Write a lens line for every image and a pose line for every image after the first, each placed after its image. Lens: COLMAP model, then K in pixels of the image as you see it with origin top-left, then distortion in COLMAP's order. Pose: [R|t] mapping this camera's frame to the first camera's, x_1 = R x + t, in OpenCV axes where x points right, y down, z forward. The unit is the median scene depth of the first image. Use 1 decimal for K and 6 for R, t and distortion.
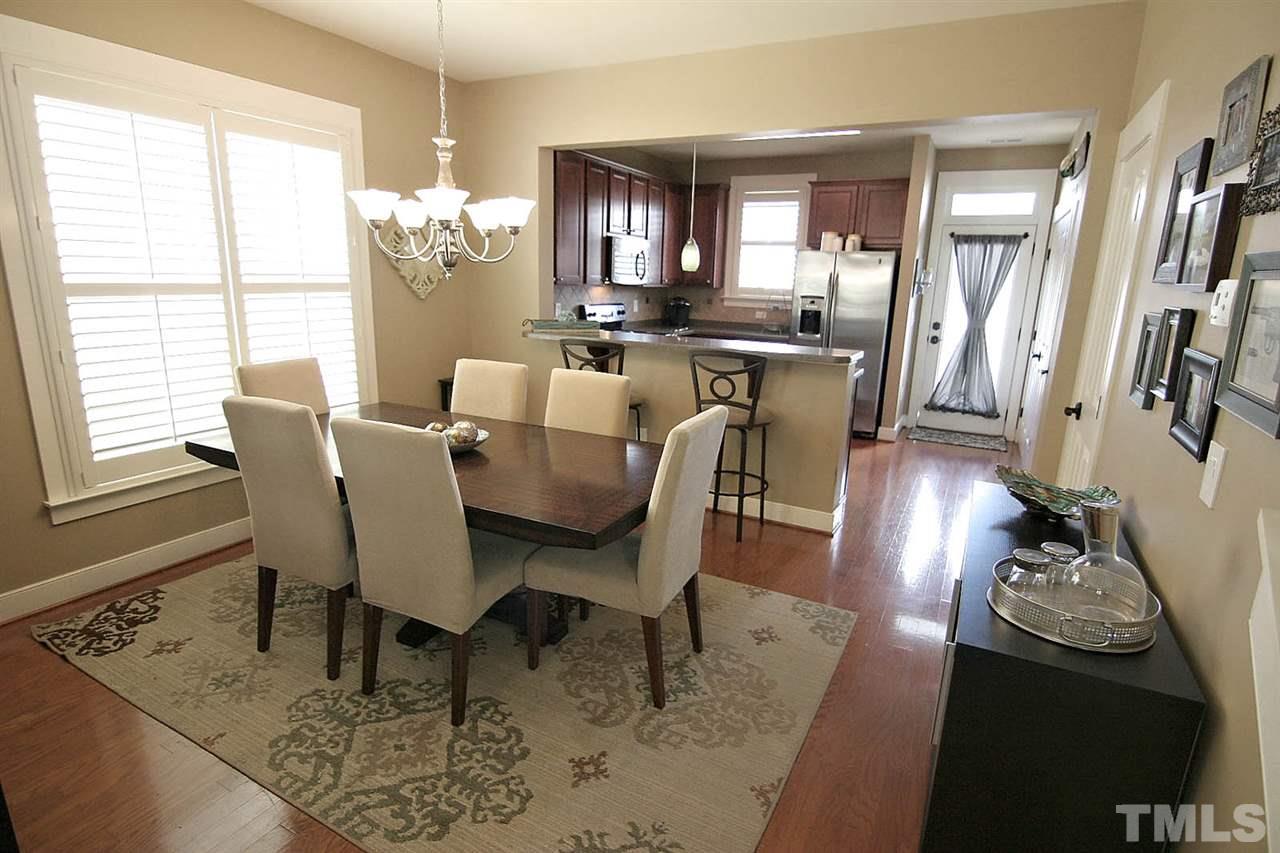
lens RADIAL K [[647.3, 0, 645.9], [0, 647.3, 432.2], [0, 0, 1]] dist [-0.005651, -0.010600]
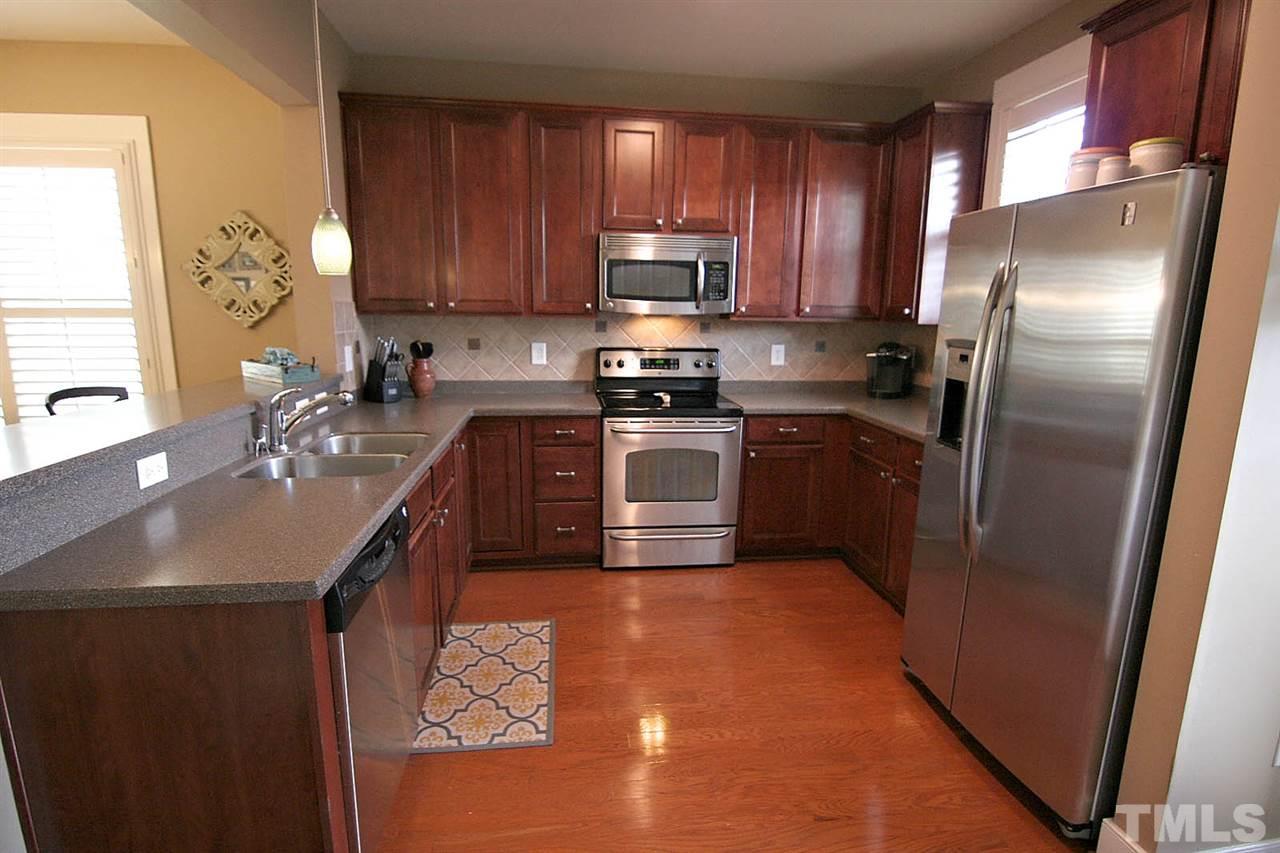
lens RADIAL K [[647.3, 0, 649.8], [0, 647.3, 431.6], [0, 0, 1]] dist [-0.005651, -0.010600]
pose [[0.575622, 0.132513, -0.806908, 0.441502], [-0.192331, 0.981039, 0.023907, -0.136904], [0.794776, 0.141432, 0.590194, 0.658954]]
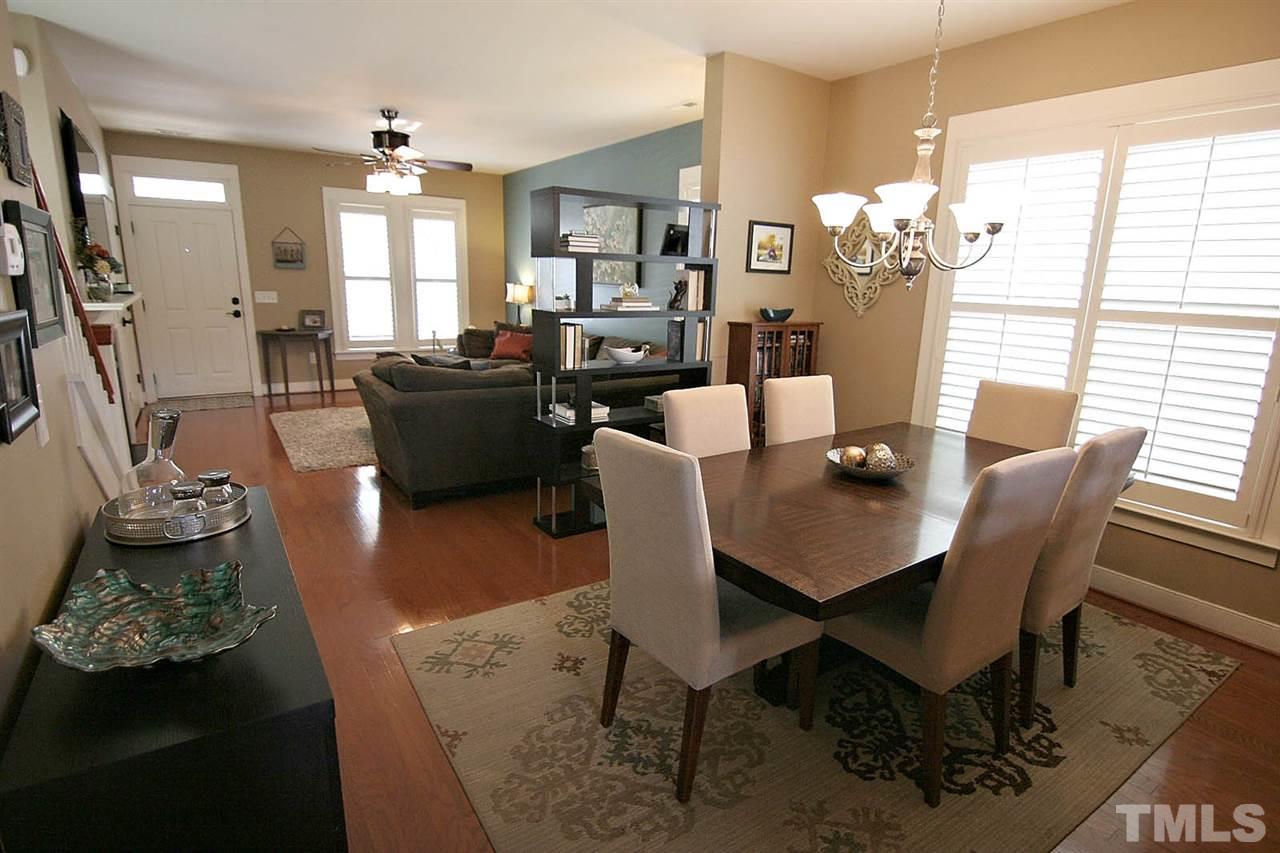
lens RADIAL K [[647.3, 0, 639.7], [0, 647.3, 431.4], [0, 0, 1]] dist [-0.005651, -0.010600]
pose [[-0.474863, 0.155450, -0.866222, 0.271302], [-0.252694, 0.918745, 0.303403, -0.095989], [0.843001, 0.362964, -0.396997, 0.458110]]
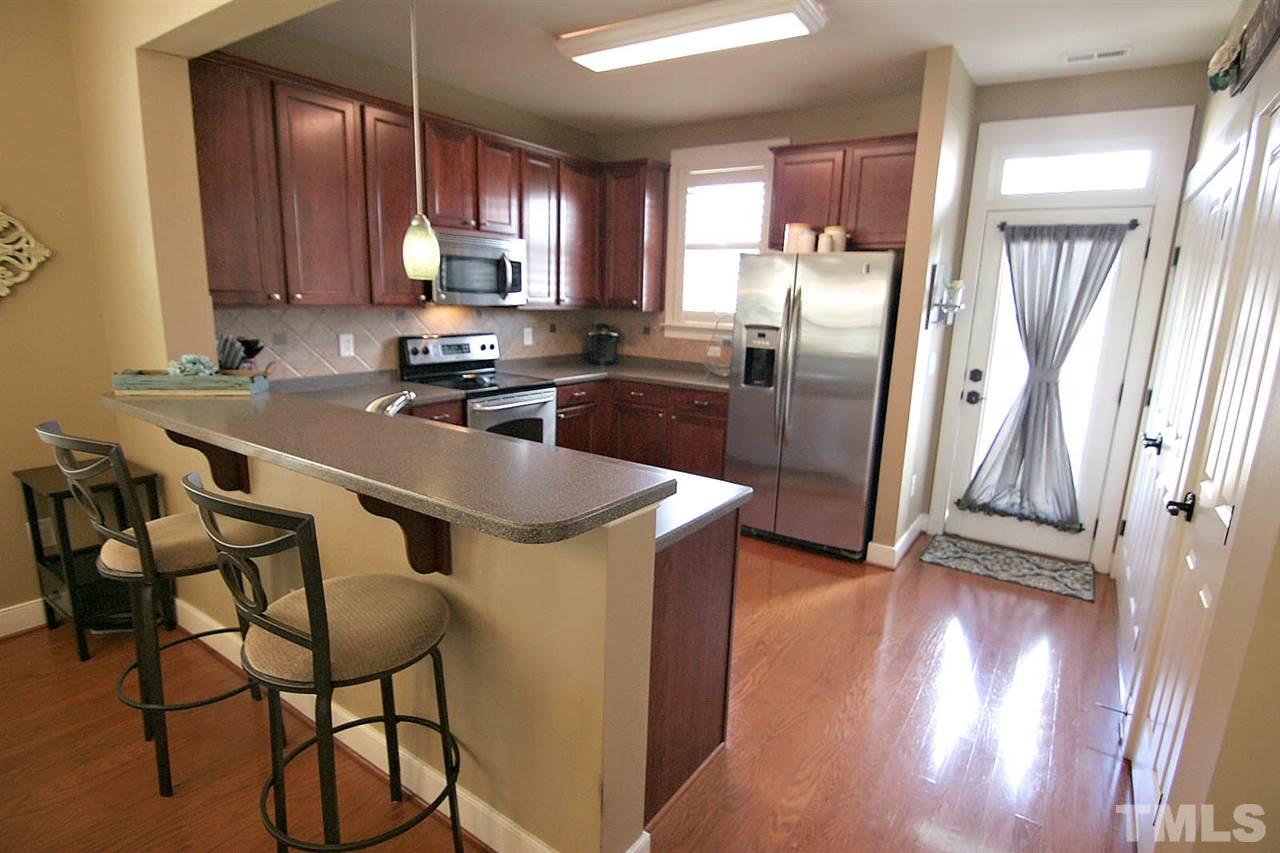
lens RADIAL K [[647.3, 0, 647.6], [0, 647.3, 431.2], [0, 0, 1]] dist [-0.005651, -0.010600]
pose [[0.993420, 0.026538, -0.111412, 0.217347], [-0.030277, 0.999029, -0.032000, -0.085353], [0.110454, 0.035163, 0.993259, 0.371472]]
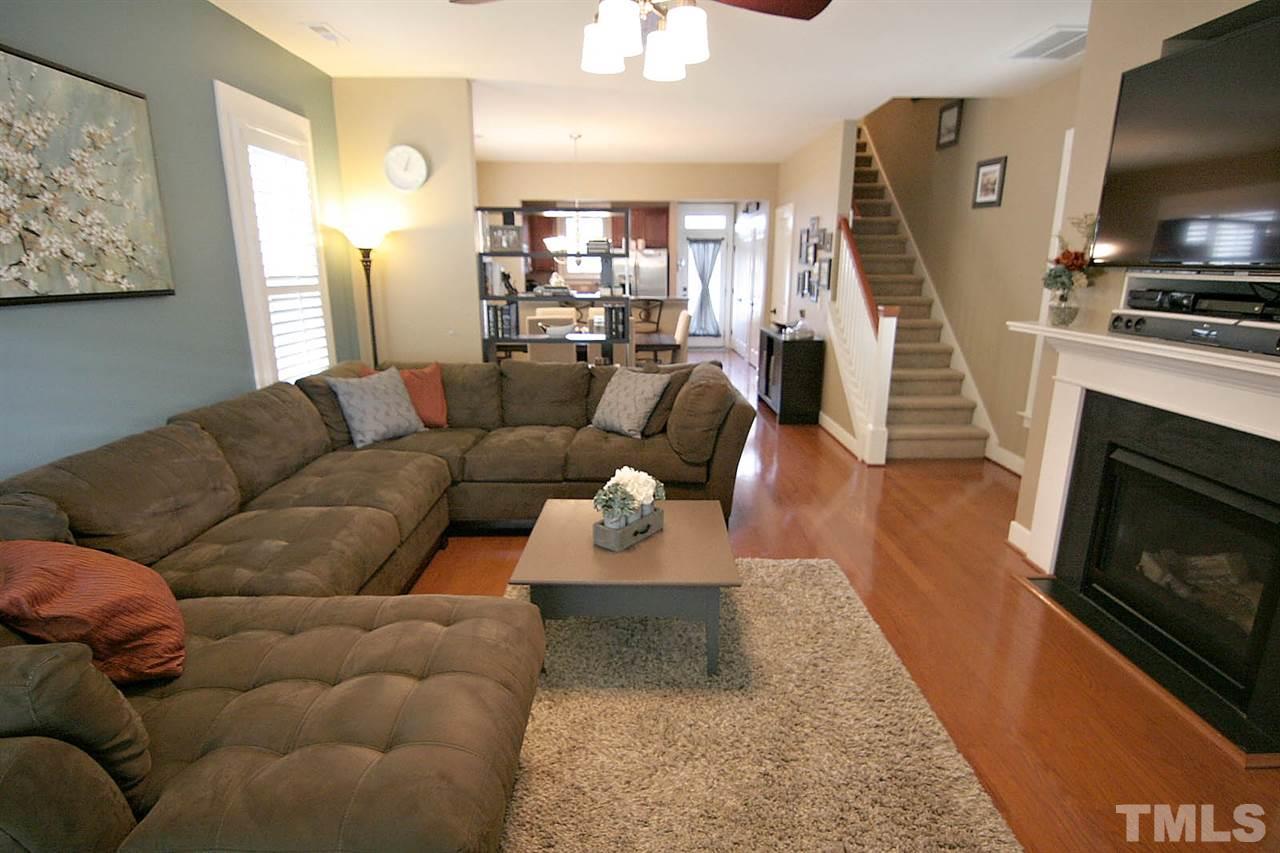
lens RADIAL K [[647.3, 0, 642.9], [0, 647.3, 431.3], [0, 0, 1]] dist [-0.005651, -0.010600]
pose [[0.880072, -0.146320, 0.451734, -0.547055], [0.137214, 0.989119, 0.053062, 0.119866], [-0.454582, 0.015286, 0.890573, -0.568144]]
